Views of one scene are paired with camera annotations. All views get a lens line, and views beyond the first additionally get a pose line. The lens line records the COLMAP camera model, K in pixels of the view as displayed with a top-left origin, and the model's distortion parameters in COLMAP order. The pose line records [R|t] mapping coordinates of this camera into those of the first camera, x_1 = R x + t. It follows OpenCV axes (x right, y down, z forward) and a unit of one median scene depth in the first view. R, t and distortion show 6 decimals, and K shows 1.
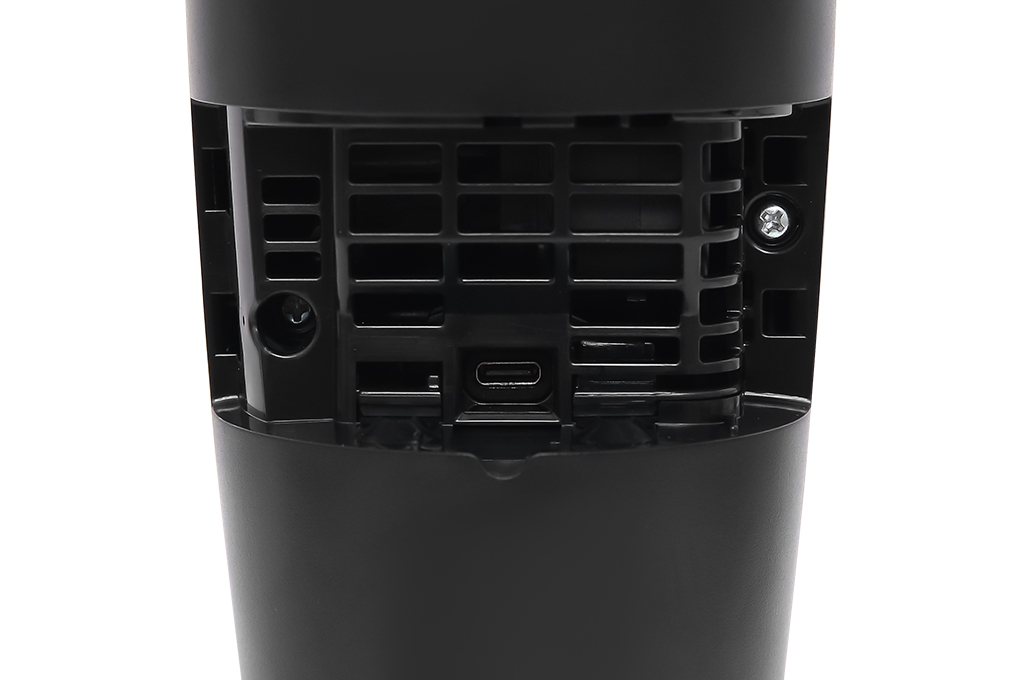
lens RADIAL K [[2084.8, 0, 496.0], [0, 2084.8, 287.6], [0, 0, 1]] dist [0.204986, 0.000000]
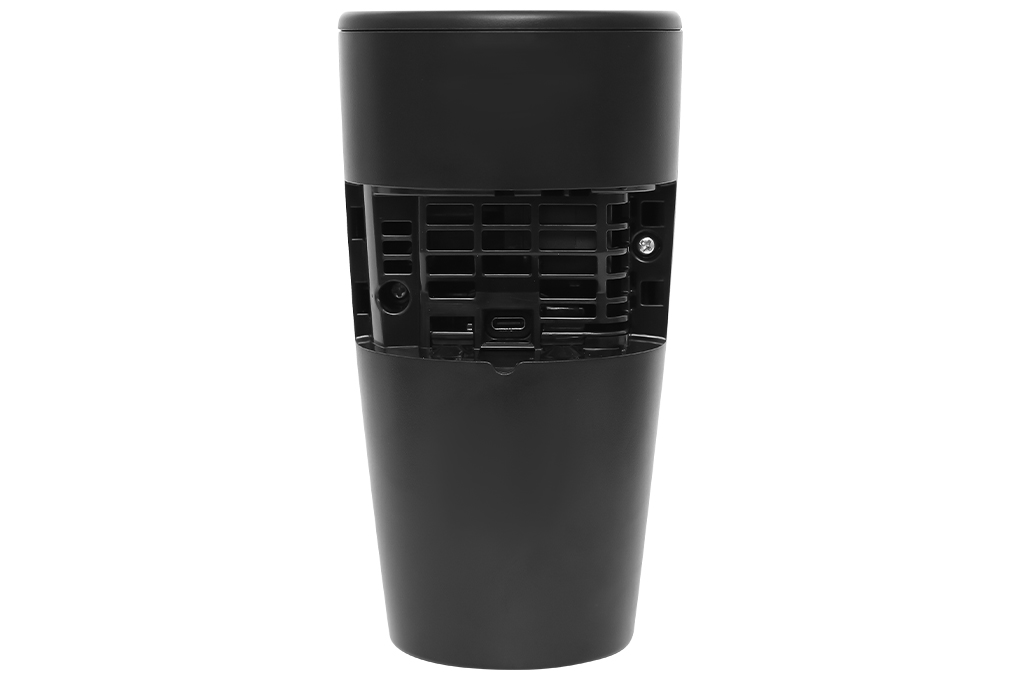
lens RADIAL K [[2084.8, 0, 522.4], [0, 2084.8, 355.7], [0, 0, 1]] dist [0.204986, 0.000000]
pose [[0.999686, 0.003544, -0.024807, 0.067446], [-0.003530, 0.999994, 0.000586, 0.070638], [0.024809, -0.000498, 0.999692, -0.941736]]
